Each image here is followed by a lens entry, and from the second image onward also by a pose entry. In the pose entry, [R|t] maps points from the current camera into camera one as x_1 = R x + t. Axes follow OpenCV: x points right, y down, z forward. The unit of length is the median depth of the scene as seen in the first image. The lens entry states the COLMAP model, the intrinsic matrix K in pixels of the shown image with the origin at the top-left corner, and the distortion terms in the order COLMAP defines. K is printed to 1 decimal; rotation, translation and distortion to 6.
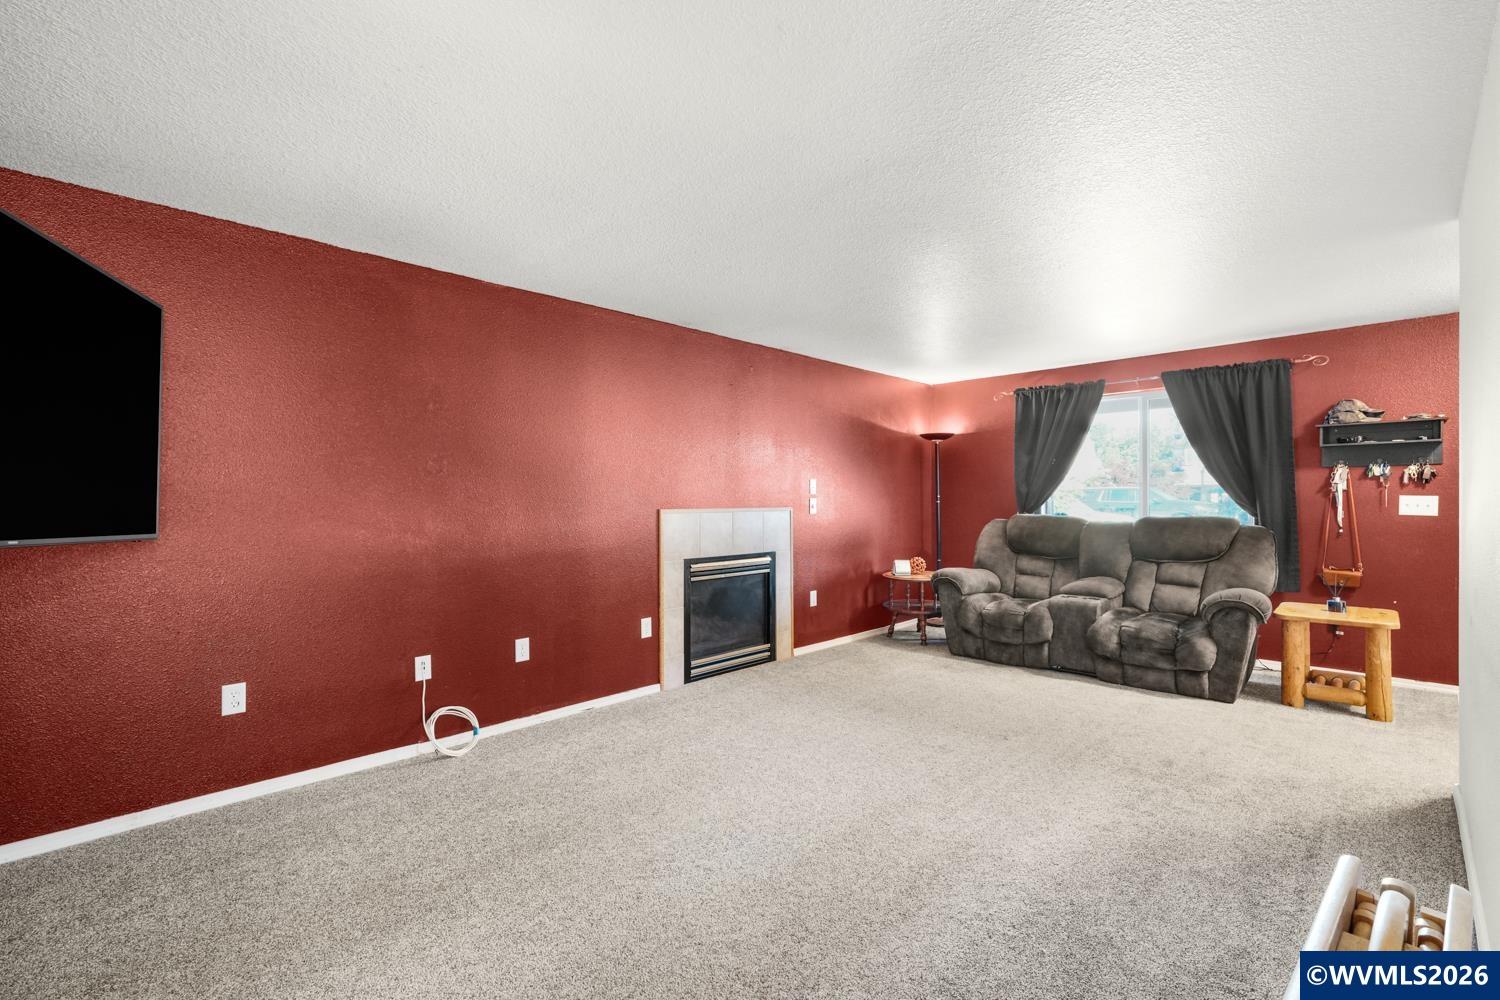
lens RADIAL K [[660.7, 0, 753.7], [0, 660.7, 502.3], [0, 0, 1]] dist [0.003947, 0.000237]
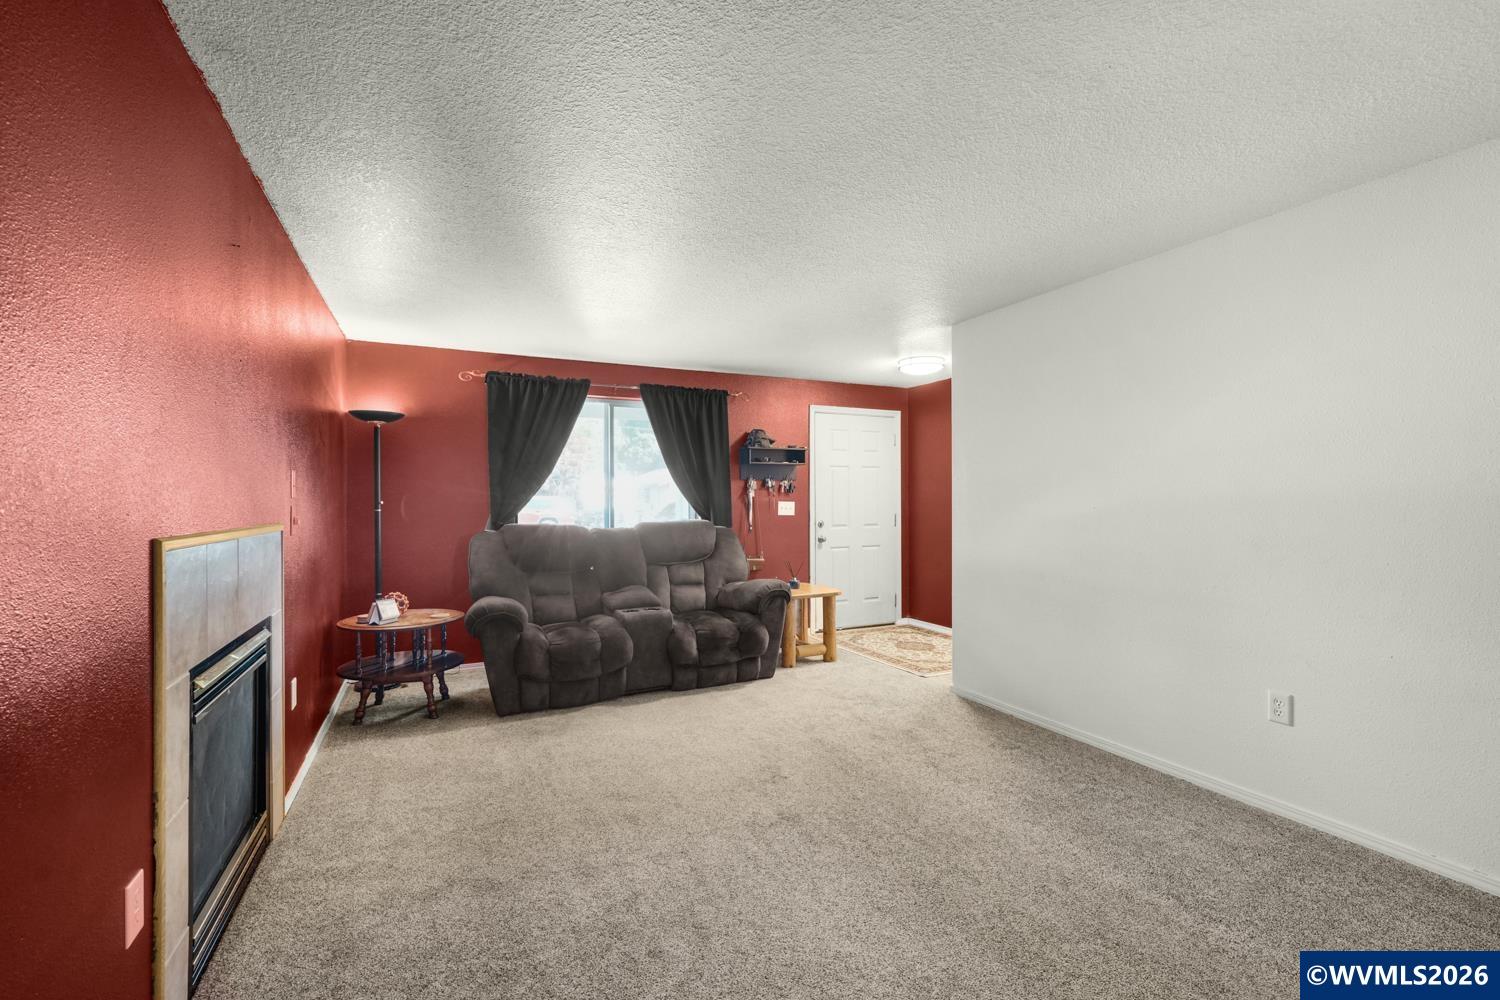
lens RADIAL K [[655.2, 0, 756.4], [0, 655.2, 501.3], [0, 0, 1]] dist [0.011561, 0.000147]
pose [[0.332474, 0.000652, 0.943112, -0.339876], [0.009940, 0.999942, -0.004196, -0.004668], [-0.943060, 0.010769, 0.332448, 0.553174]]
